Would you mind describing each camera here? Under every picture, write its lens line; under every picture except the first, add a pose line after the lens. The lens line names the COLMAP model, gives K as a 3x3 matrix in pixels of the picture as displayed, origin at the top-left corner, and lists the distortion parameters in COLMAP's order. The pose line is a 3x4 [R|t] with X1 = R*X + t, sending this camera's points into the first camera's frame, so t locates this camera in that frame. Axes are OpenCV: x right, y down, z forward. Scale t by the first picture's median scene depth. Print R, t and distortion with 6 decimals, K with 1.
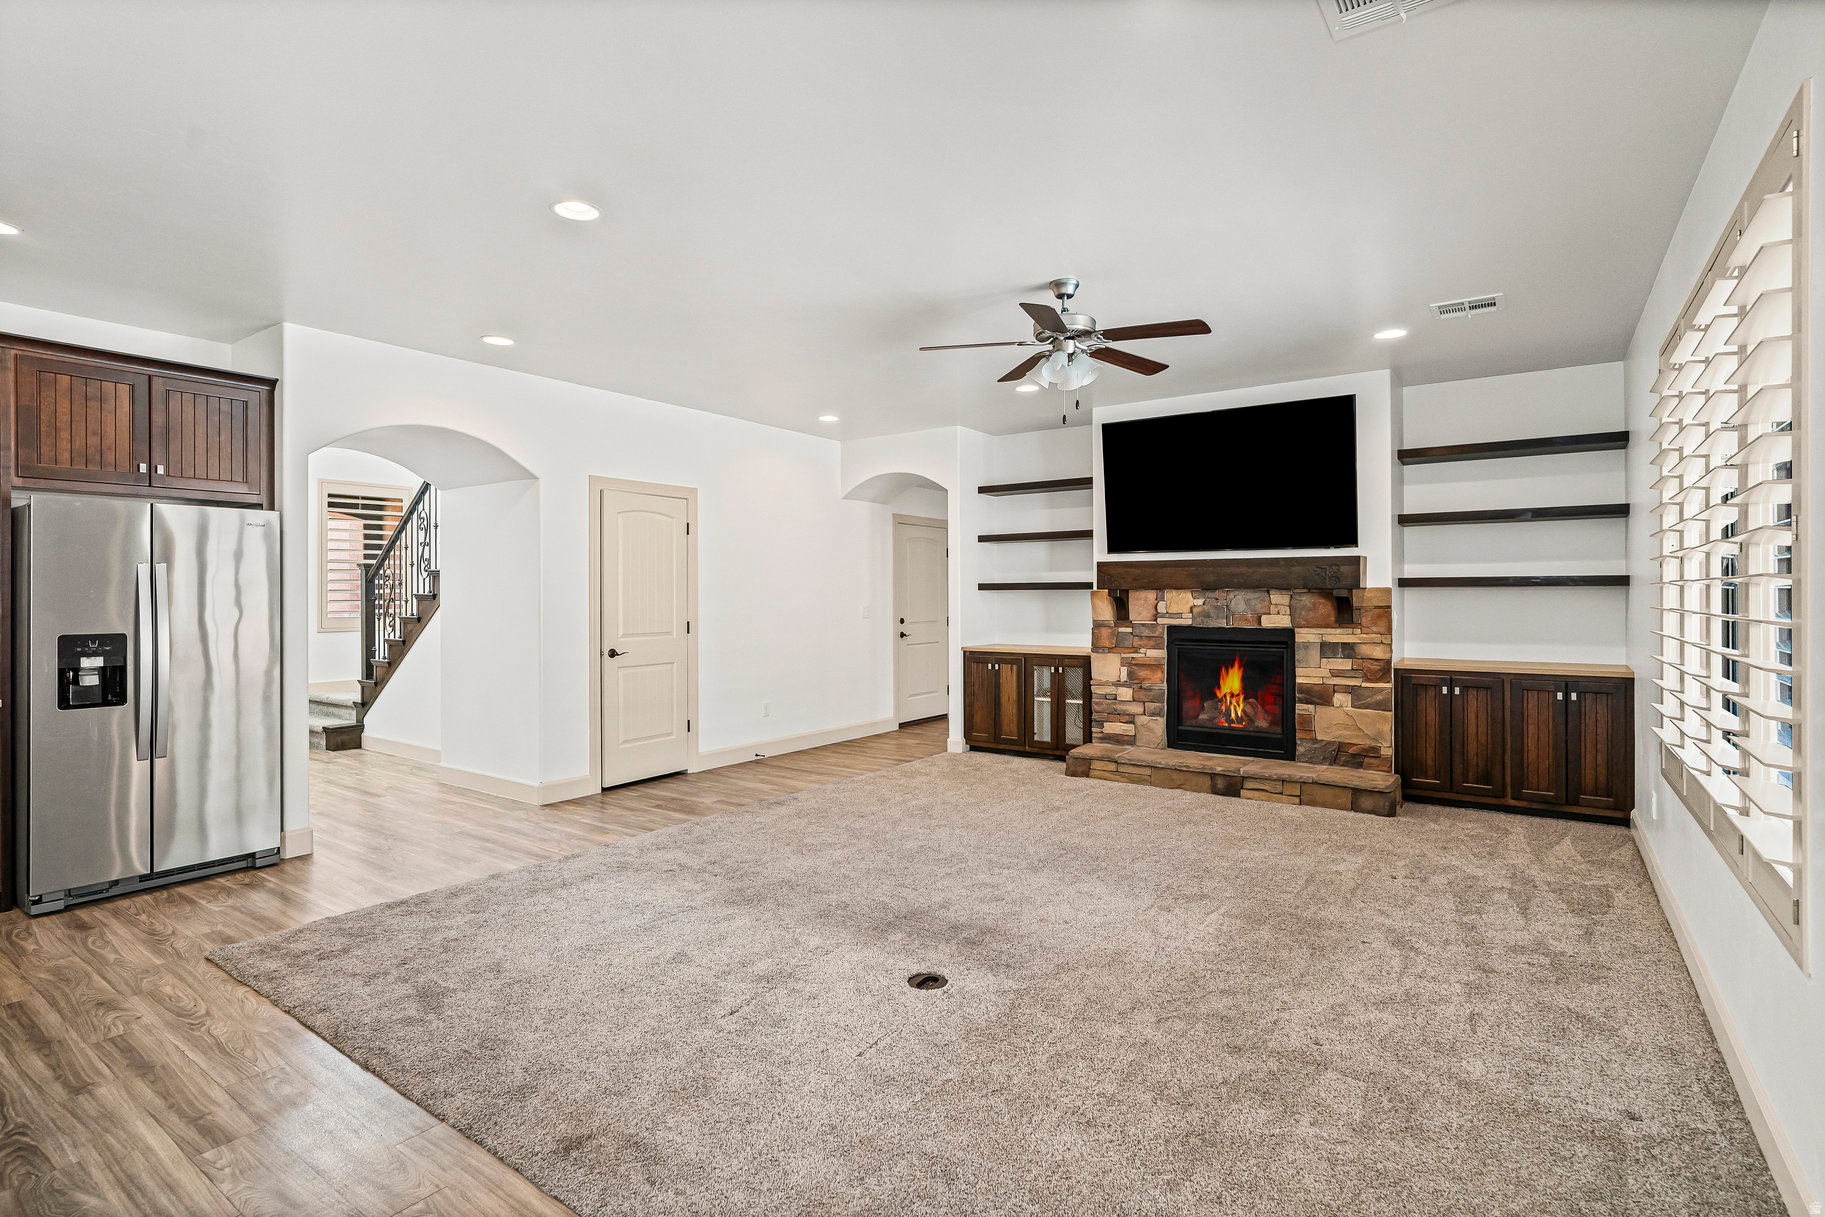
lens RADIAL K [[878.5, 0, 922.9], [0, 878.5, 601.9], [0, 0, 1]] dist [-0.009049, 0.000345]
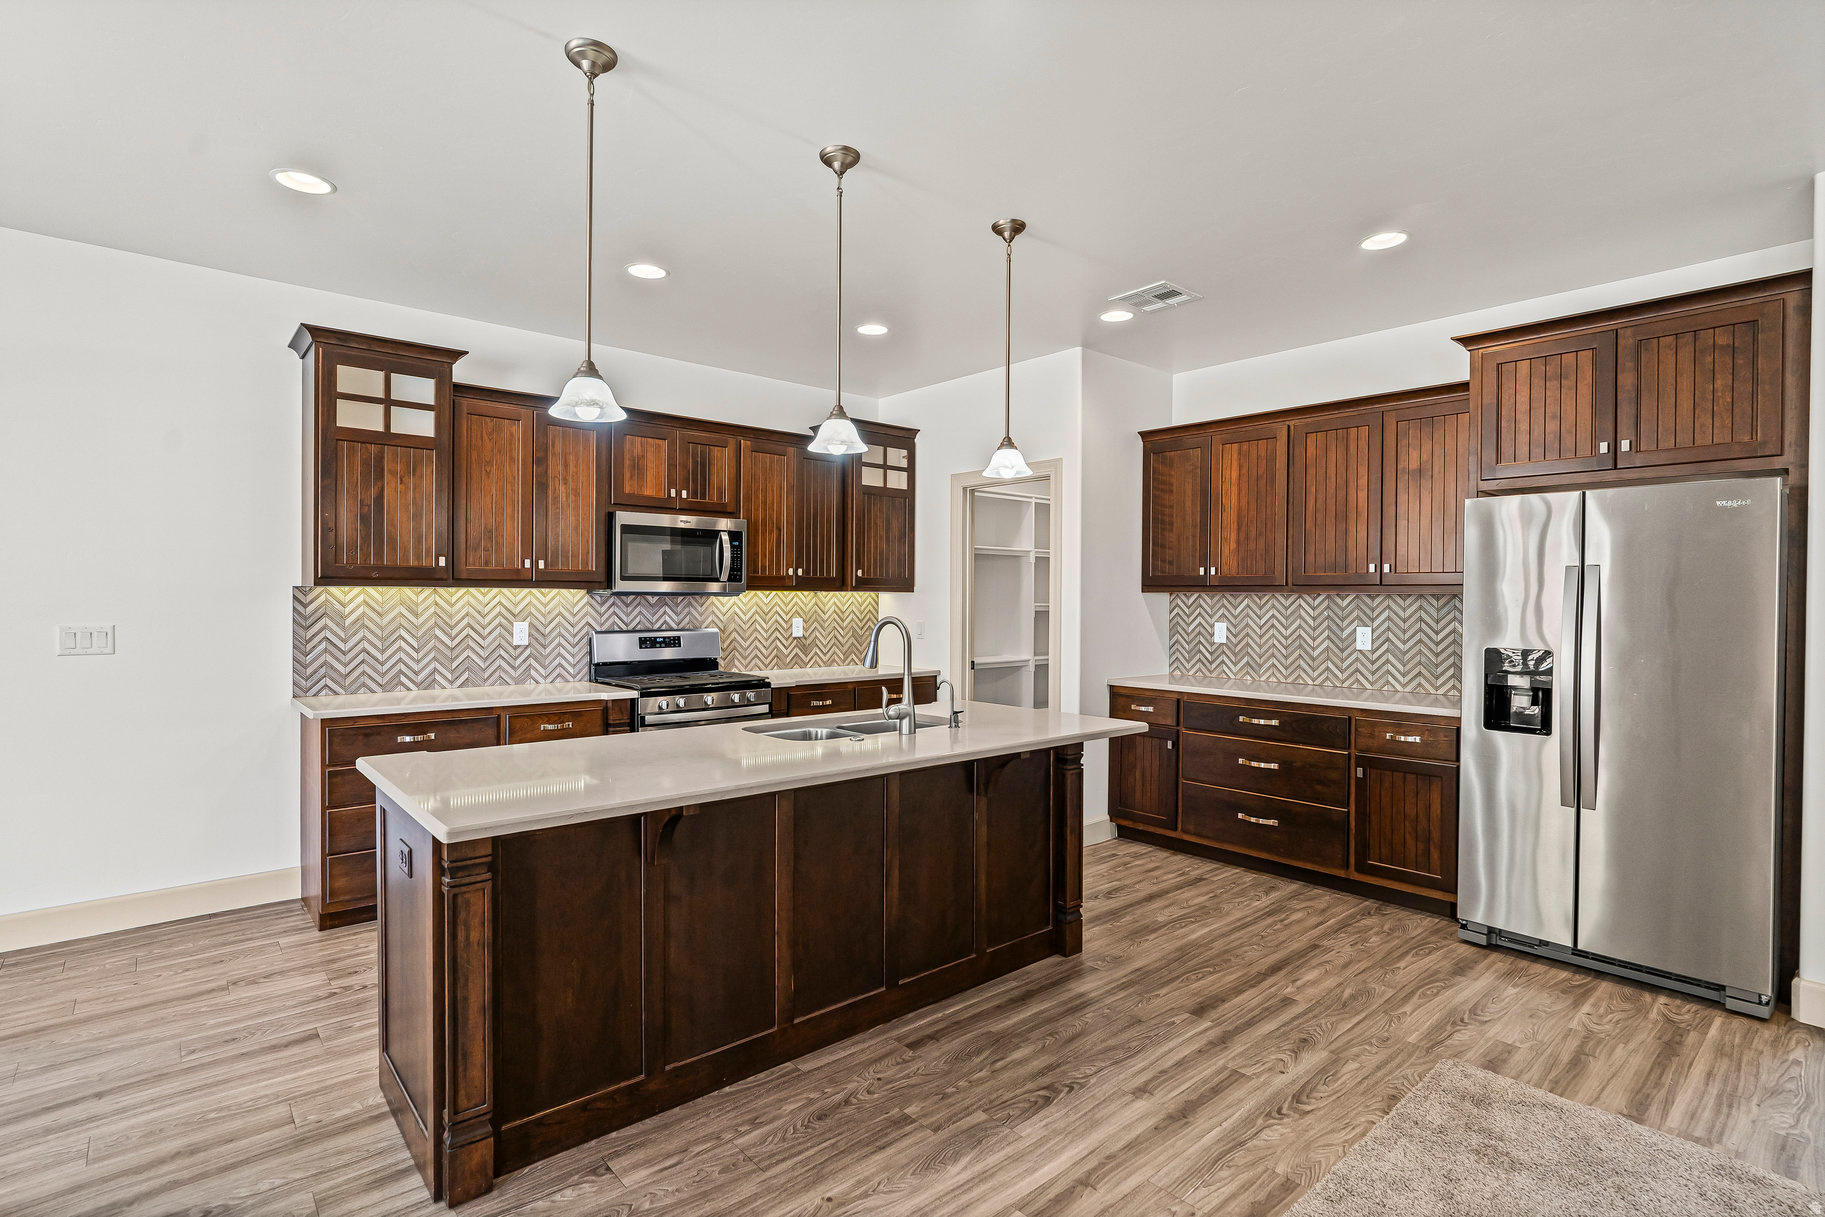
lens RADIAL K [[878.5, 0, 900.4], [0, 878.5, 606.0], [0, 0, 1]] dist [-0.009049, 0.000345]
pose [[-0.246015, 0.010564, -0.969208, 0.045508], [-0.012922, 0.999816, 0.014177, -0.009075], [0.969180, 0.016012, -0.245834, 0.519380]]
